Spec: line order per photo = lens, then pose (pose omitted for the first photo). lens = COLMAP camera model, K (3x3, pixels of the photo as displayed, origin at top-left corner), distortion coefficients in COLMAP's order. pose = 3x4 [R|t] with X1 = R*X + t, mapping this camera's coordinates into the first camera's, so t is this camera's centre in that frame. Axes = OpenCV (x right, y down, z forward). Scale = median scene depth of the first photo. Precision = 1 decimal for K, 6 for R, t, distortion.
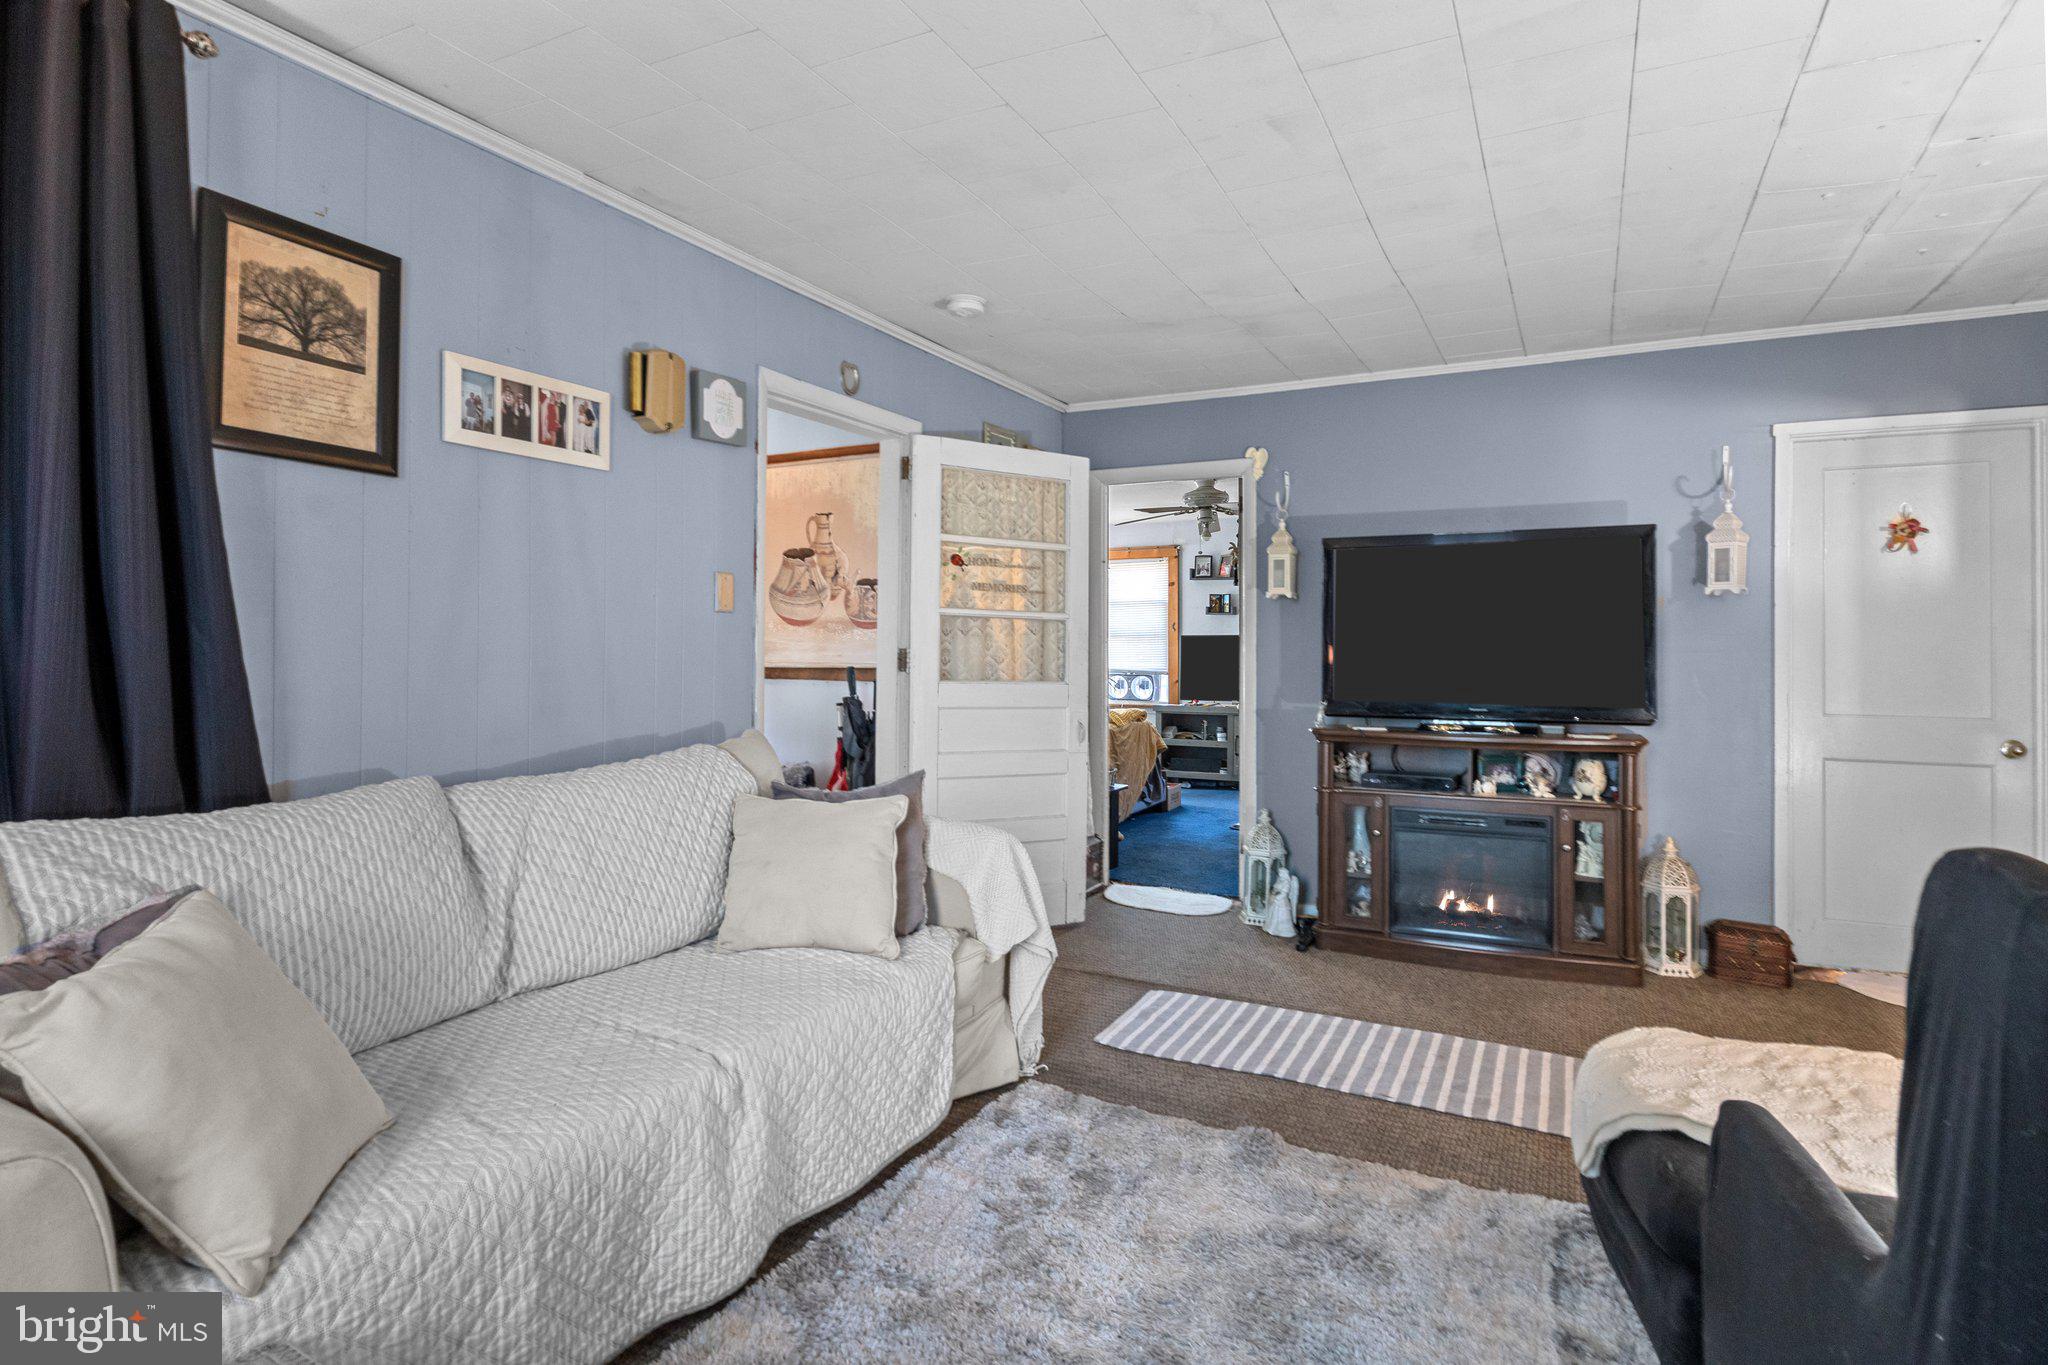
lens RADIAL K [[1062.3, 0, 1028.6], [0, 1062.3, 648.5], [0, 0, 1]] dist [-0.002345, -0.001720]
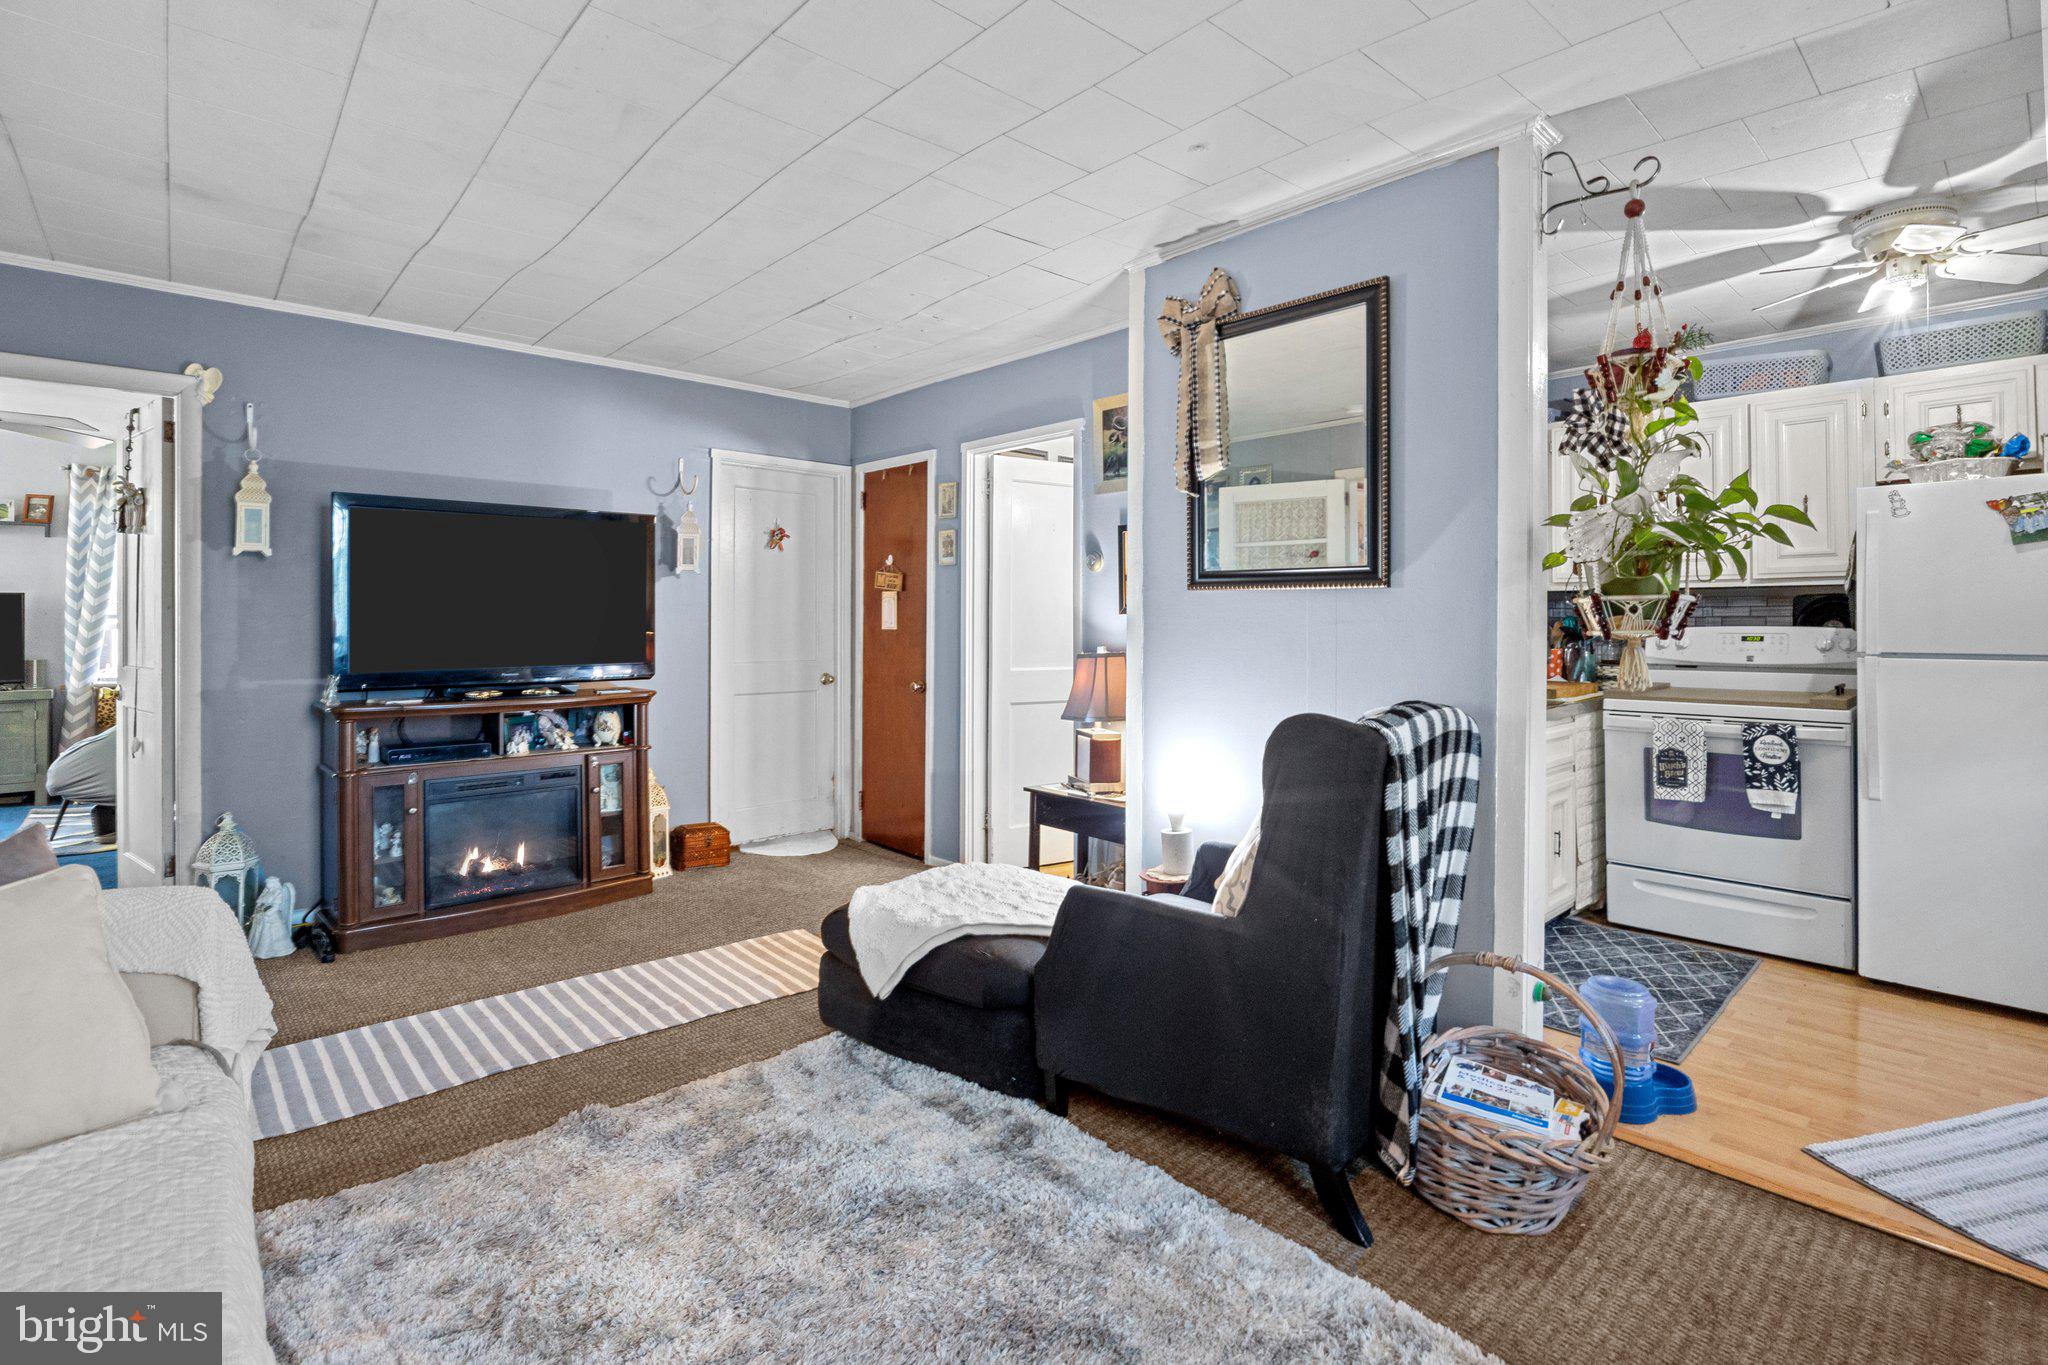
lens RADIAL K [[997.7, 0, 1017.7], [0, 997.7, 607.5], [0, 0, 1]] dist [-0.009441, 0.002032]
pose [[0.340189, 0.002792, 0.940353, -0.427874], [-0.006365, 0.999980, -0.000667, -0.014517], [-0.940336, -0.005758, 0.340200, 0.251367]]
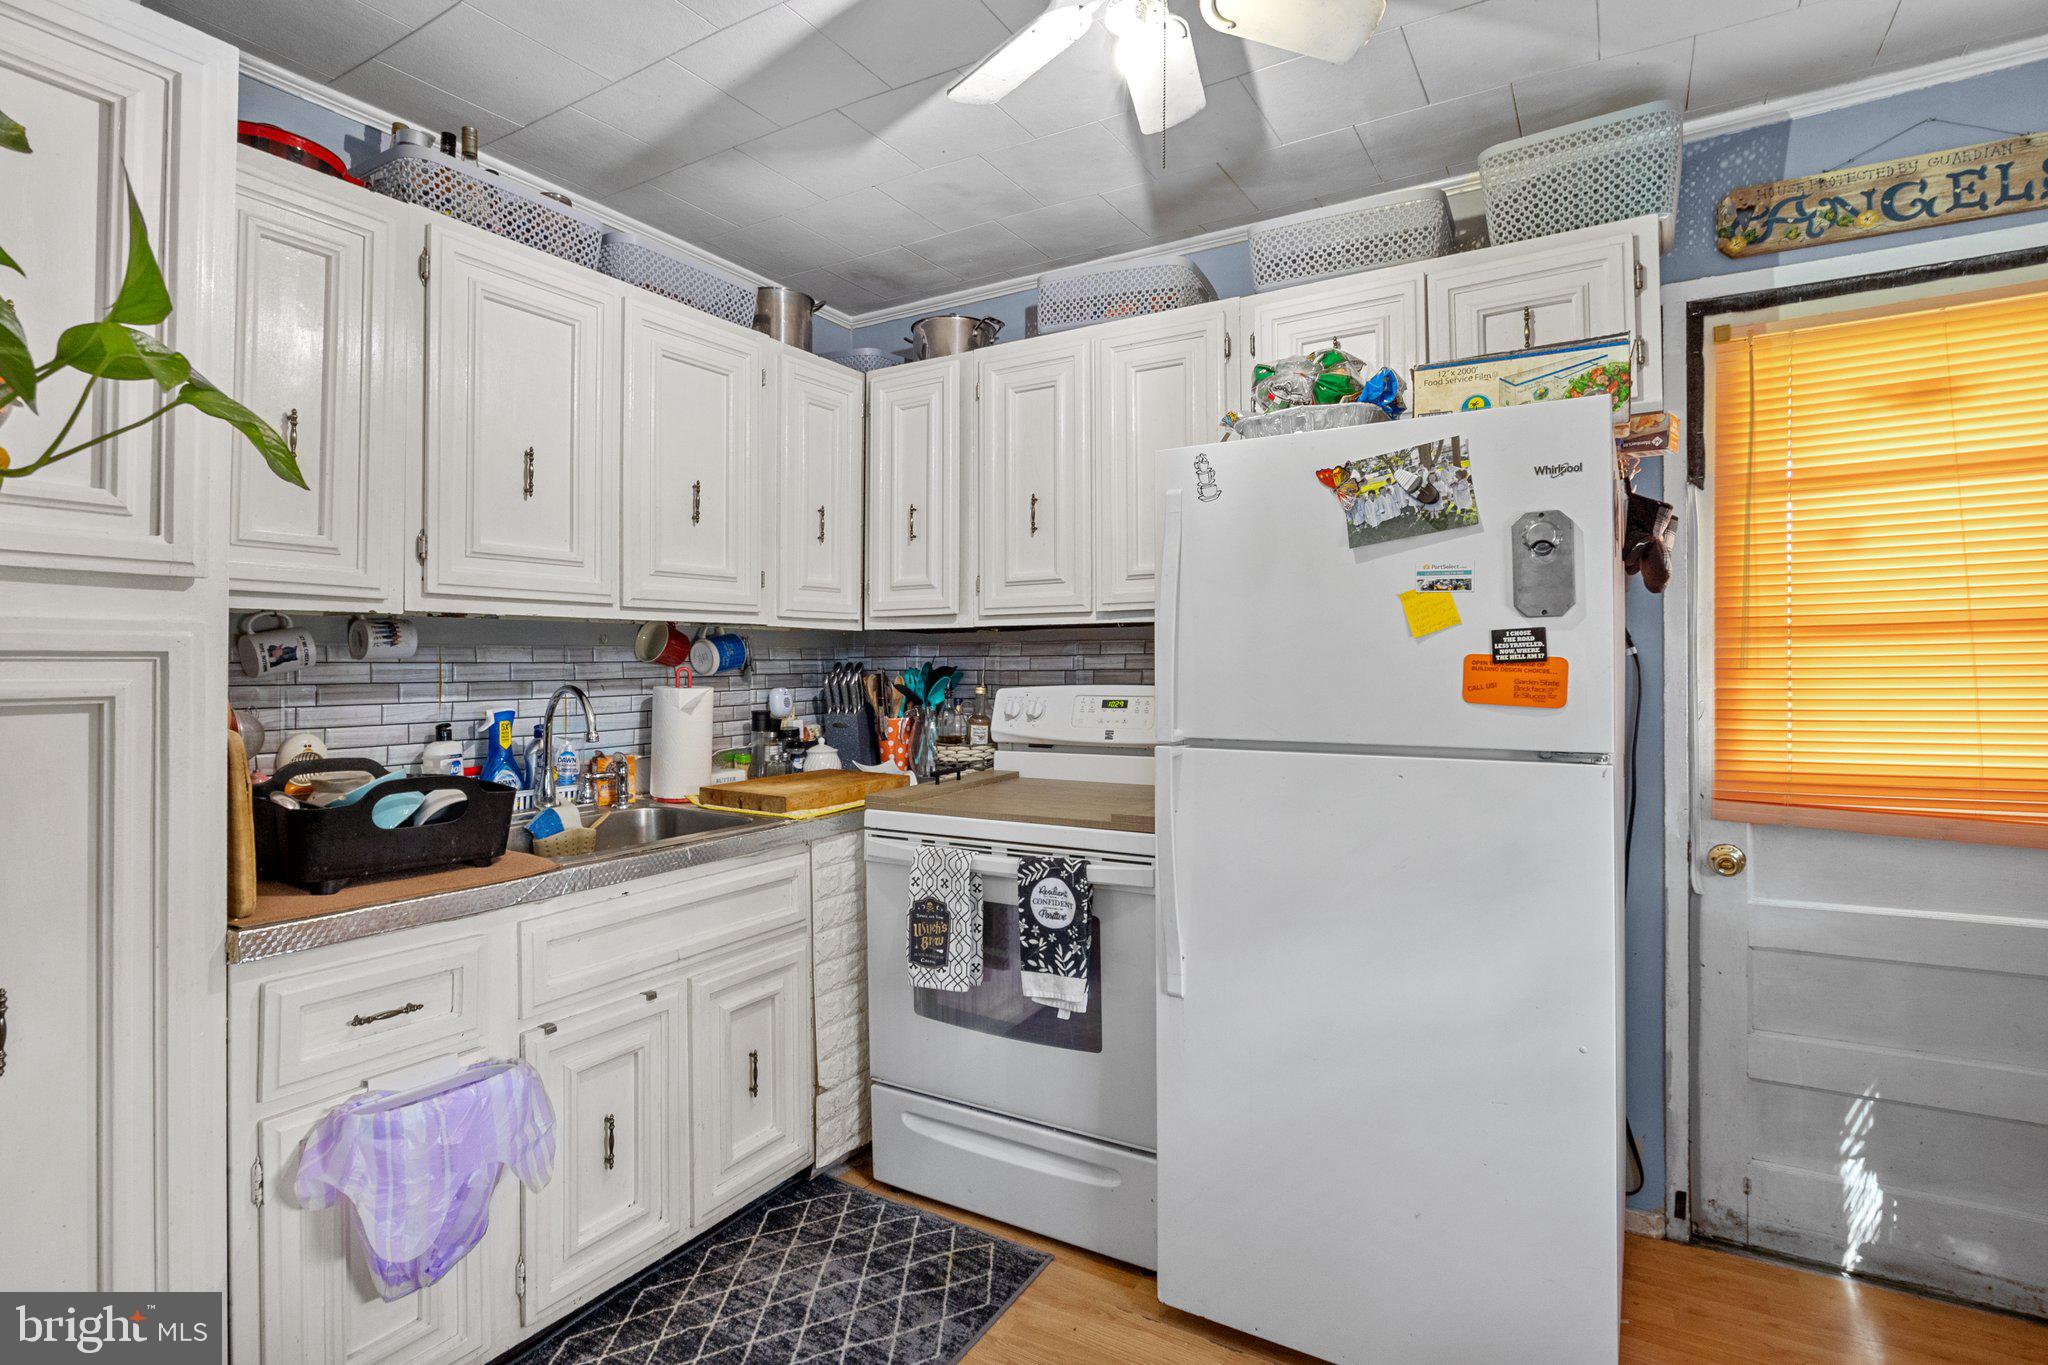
lens RADIAL K [[1062.3, 0, 1019.5], [0, 1062.3, 648.6], [0, 0, 1]] dist [-0.002345, -0.001720]
pose [[0.047730, 0.005630, 0.998844, 0.711394], [-0.007218, 0.999960, -0.005292, -0.029282], [-0.998834, -0.006957, 0.047769, -0.505111]]
